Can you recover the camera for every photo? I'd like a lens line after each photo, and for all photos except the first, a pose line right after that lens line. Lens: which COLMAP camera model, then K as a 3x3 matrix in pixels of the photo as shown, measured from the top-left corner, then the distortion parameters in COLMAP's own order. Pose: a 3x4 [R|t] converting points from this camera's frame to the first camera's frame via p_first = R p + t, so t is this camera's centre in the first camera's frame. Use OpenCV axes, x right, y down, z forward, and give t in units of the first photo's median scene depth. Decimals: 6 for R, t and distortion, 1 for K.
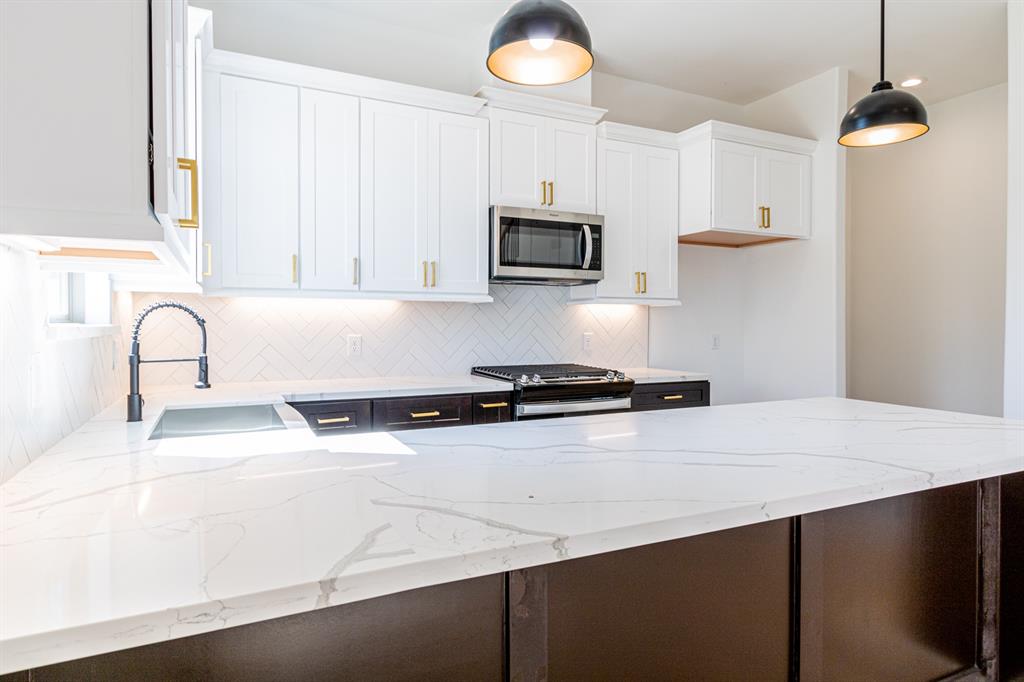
lens RADIAL K [[587.9, 0, 509.0], [0, 587.9, 337.7], [0, 0, 1]] dist [0.002250, 0.000164]
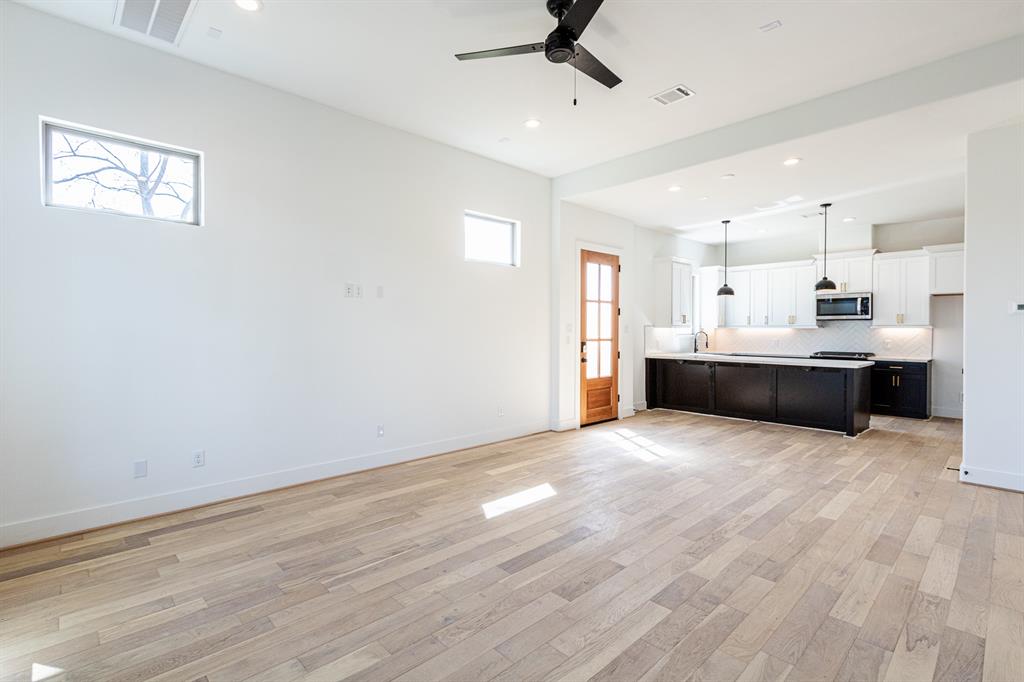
lens RADIAL K [[474.3, 0, 509.5], [0, 474.3, 330.1], [0, 0, 1]] dist [0.007709, 0.001056]
pose [[0.299410, -0.000009, -0.954125, 1.723353], [-0.022270, 0.999728, -0.006998, -0.002155], [0.953865, 0.023343, 0.299328, -1.124915]]
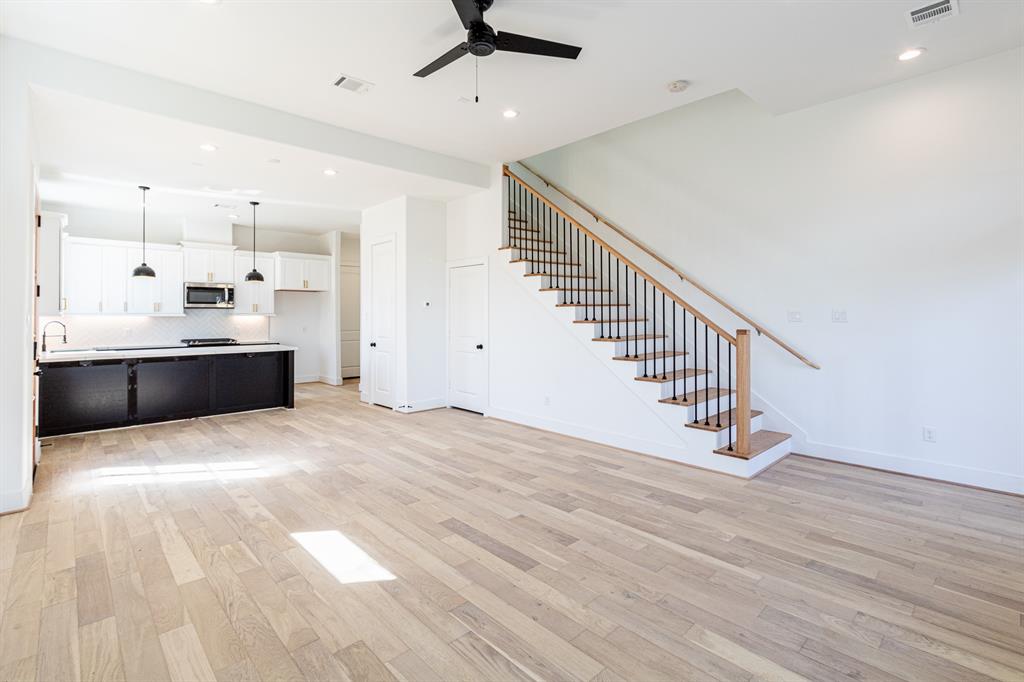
lens RADIAL K [[474.3, 0, 490.6], [0, 474.3, 319.6], [0, 0, 1]] dist [0.007709, 0.001056]
pose [[0.963337, -0.005860, 0.268230, 0.765279], [0.009261, 0.999892, -0.011415, -0.004876], [-0.268134, 0.013480, 0.963287, -1.587554]]
